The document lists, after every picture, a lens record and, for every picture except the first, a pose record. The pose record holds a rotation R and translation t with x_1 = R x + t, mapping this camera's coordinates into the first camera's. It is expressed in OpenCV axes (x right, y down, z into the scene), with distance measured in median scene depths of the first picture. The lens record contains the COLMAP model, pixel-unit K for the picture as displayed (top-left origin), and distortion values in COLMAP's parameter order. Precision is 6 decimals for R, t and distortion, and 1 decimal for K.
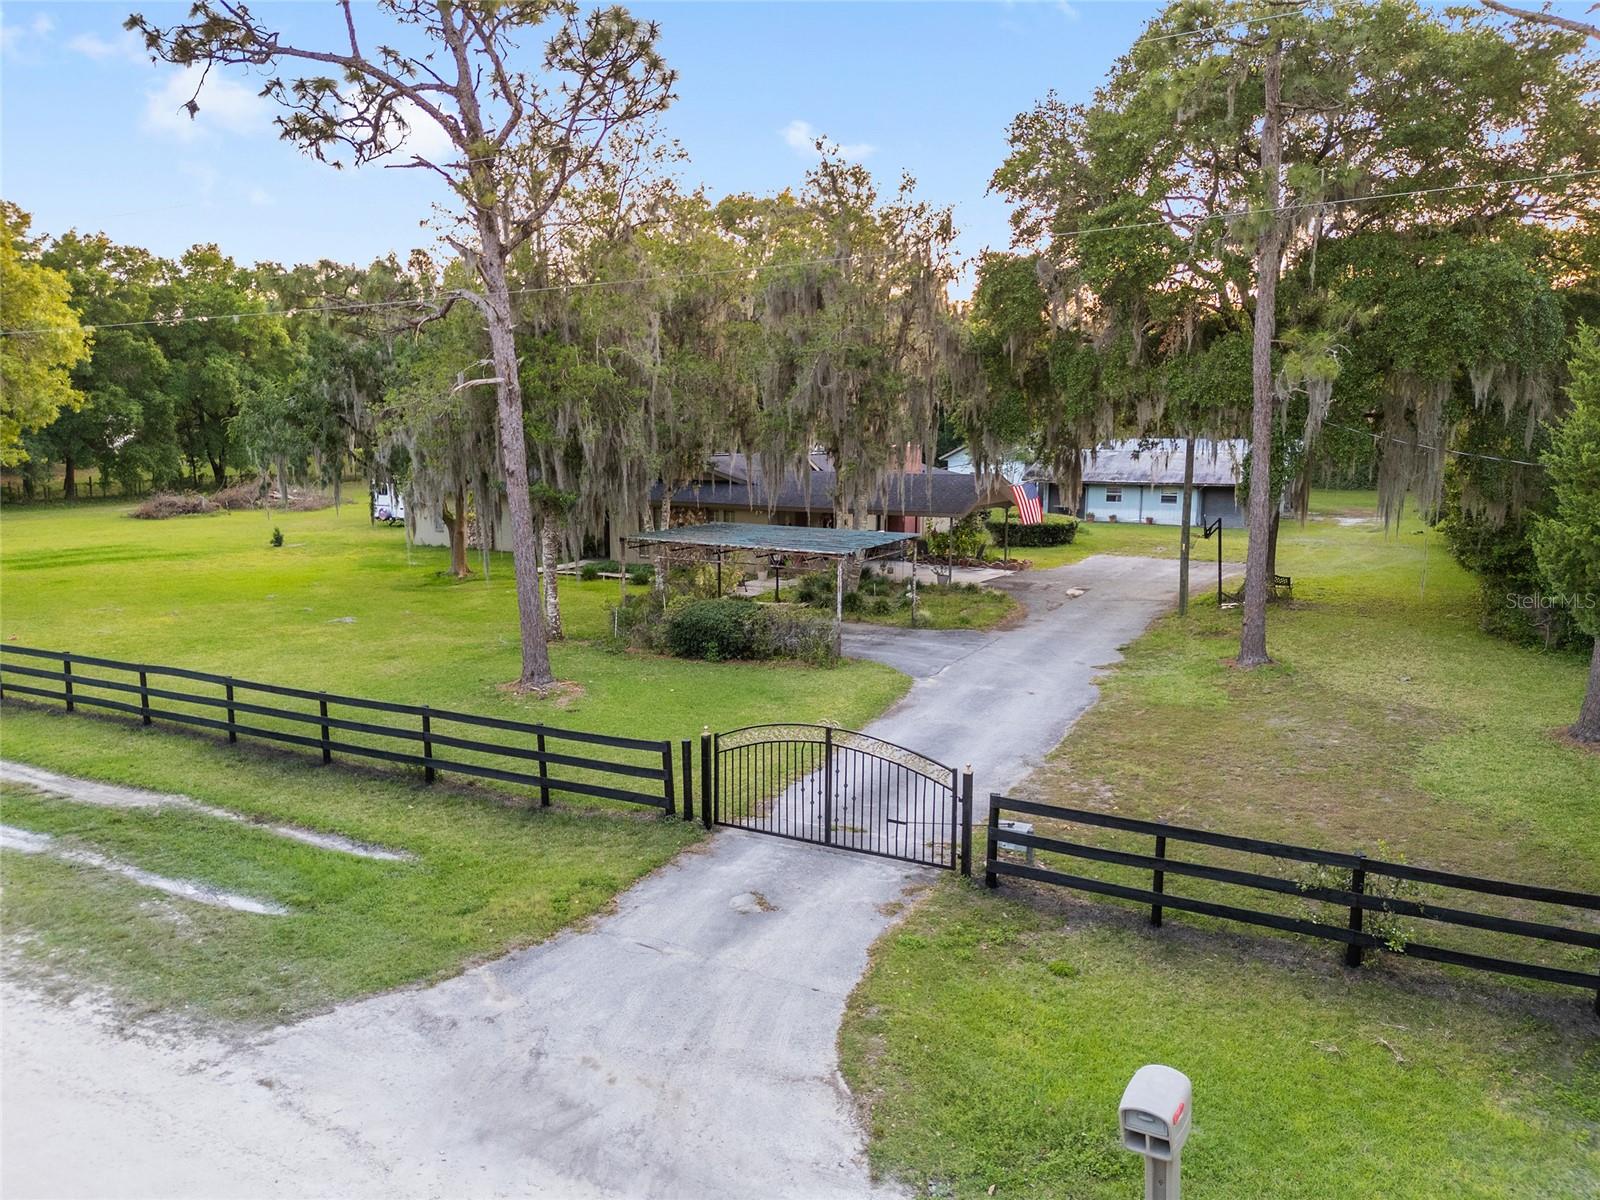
lens RADIAL K [[1101.1, 0, 800.0], [0, 1101.1, 600.0], [0, 0, 1]] dist [0.032578, -0.004362]
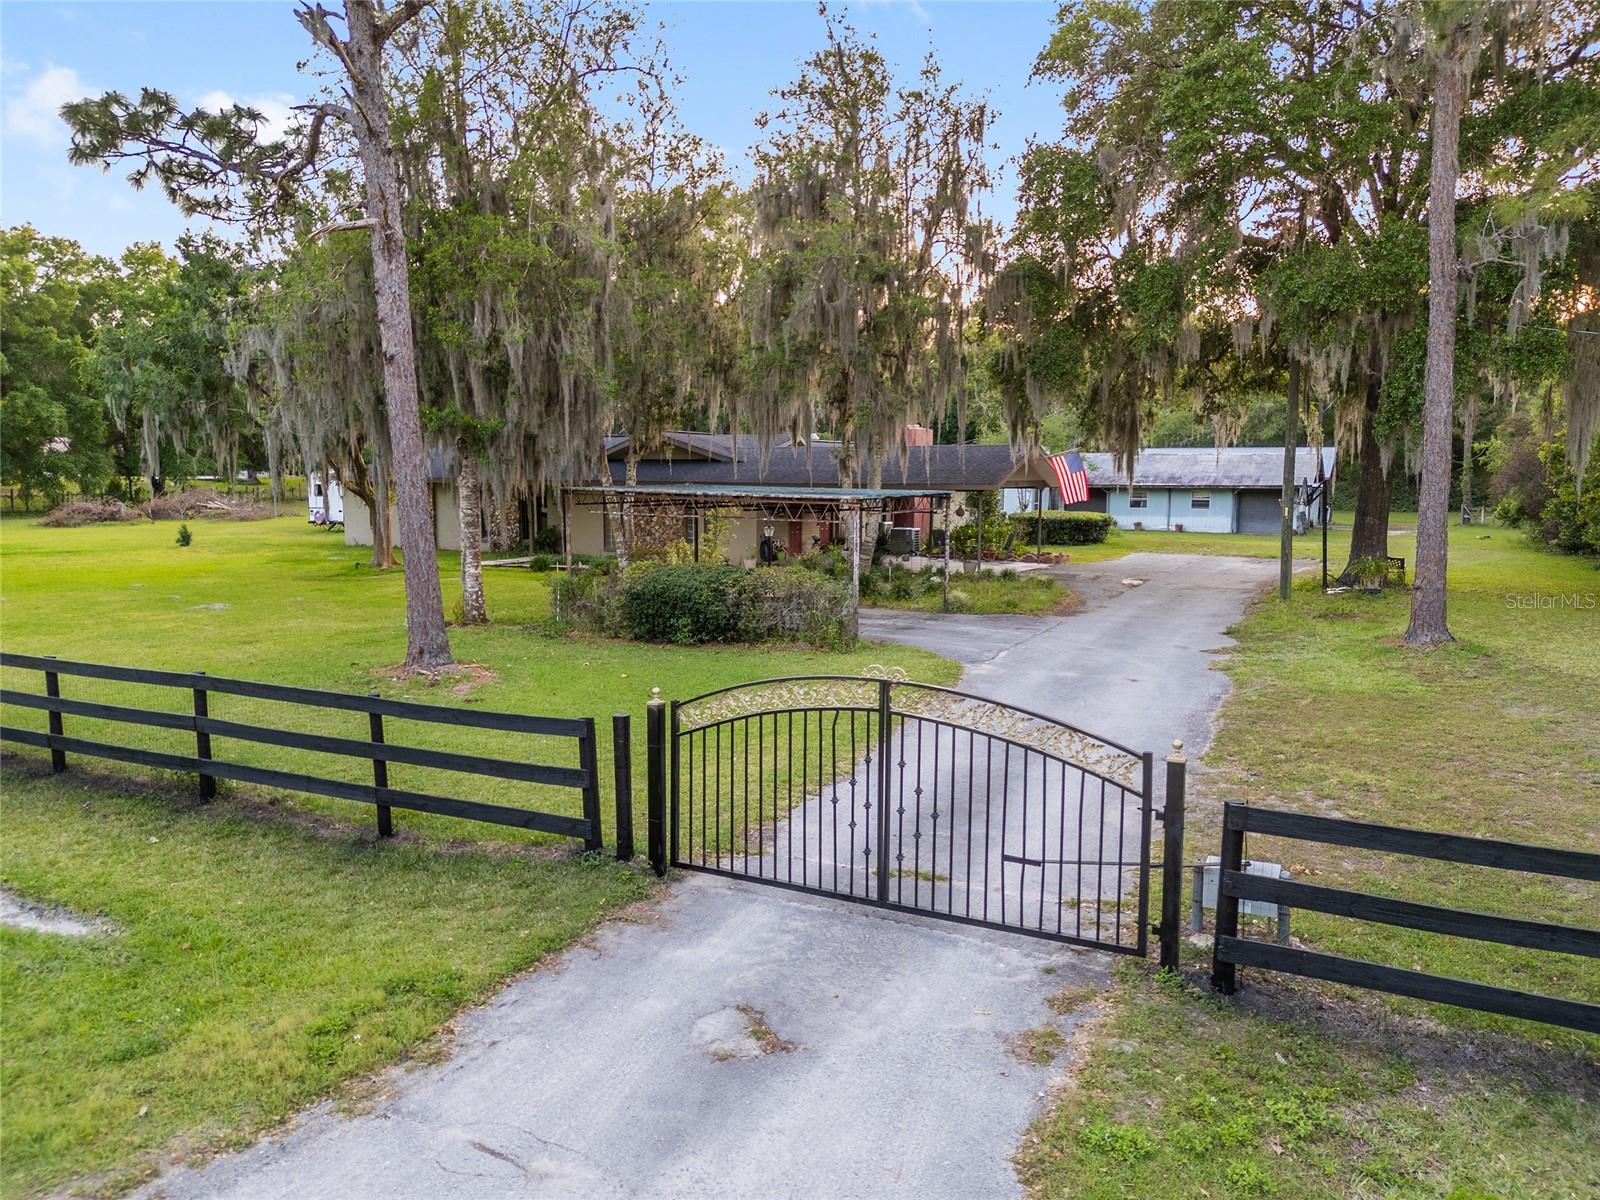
lens RADIAL K [[1131.2, 0, 800.0], [0, 1131.2, 600.0], [0, 0, 1]] dist [0.020749, -0.001053]
pose [[0.999920, -0.000624, 0.012667, -0.018762], [0.001049, 0.999438, -0.033510, 0.082709], [-0.012639, 0.033521, 0.999358, 0.398161]]
